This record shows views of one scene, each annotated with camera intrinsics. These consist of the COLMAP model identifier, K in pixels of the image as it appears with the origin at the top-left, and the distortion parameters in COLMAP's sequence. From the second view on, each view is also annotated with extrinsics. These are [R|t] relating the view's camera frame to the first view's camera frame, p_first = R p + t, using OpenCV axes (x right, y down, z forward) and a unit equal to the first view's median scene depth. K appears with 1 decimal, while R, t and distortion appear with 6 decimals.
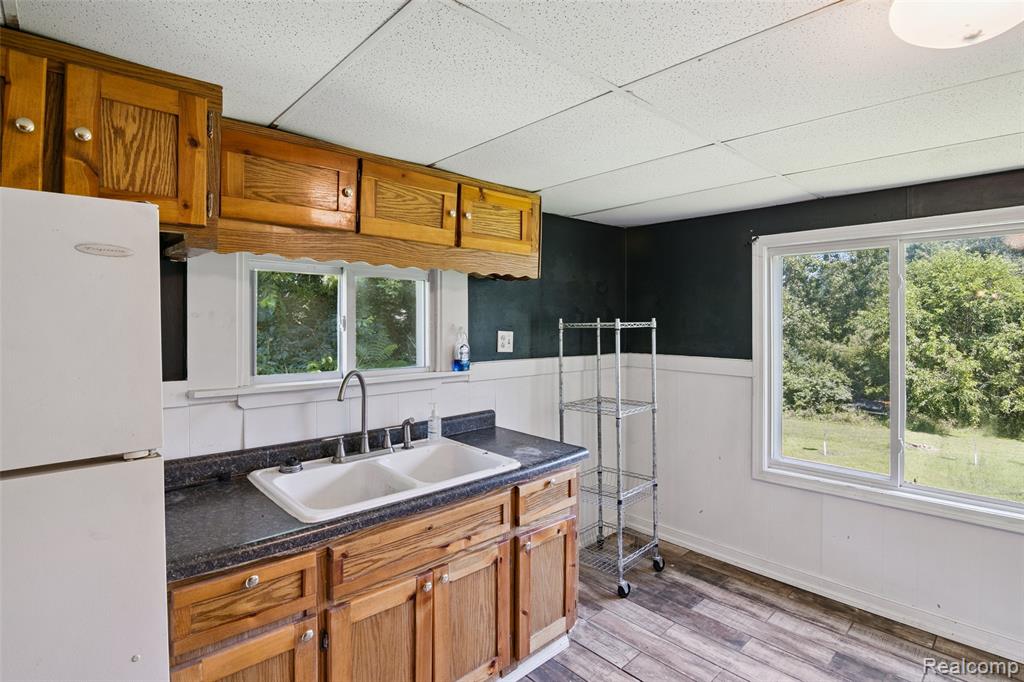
lens RADIAL K [[503.1, 0, 519.3], [0, 503.1, 321.8], [0, 0, 1]] dist [-0.003135, -0.007604]
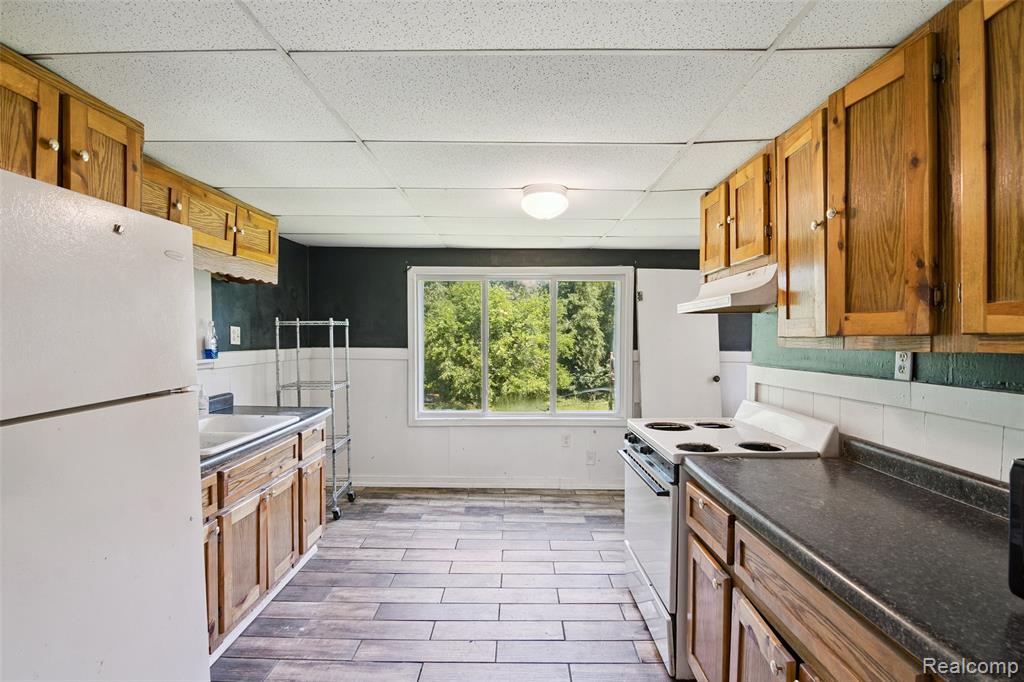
lens RADIAL K [[504.9, 0, 512.0], [0, 504.9, 341.0], [0, 0, 1]] dist [-0.004589, -0.001765]
pose [[0.696175, -0.007370, 0.717834, -0.463439], [-0.004296, 0.999887, 0.014433, 0.035651], [-0.717859, -0.013132, 0.696064, -0.316060]]
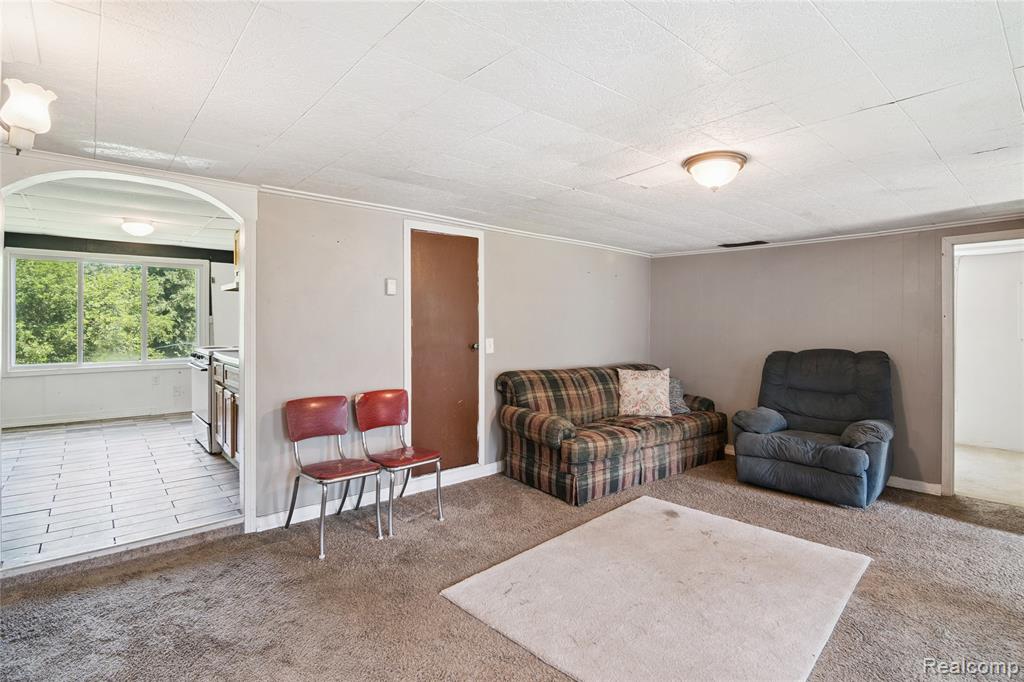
lens RADIAL K [[502.0, 0, 510.9], [0, 502.0, 328.2], [0, 0, 1]] dist [-0.008690, -0.000878]
pose [[0.056599, -0.012973, 0.998313, -1.379157], [-0.009181, 0.999867, 0.013514, 0.100850], [-0.998355, -0.009930, 0.056472, -1.074884]]
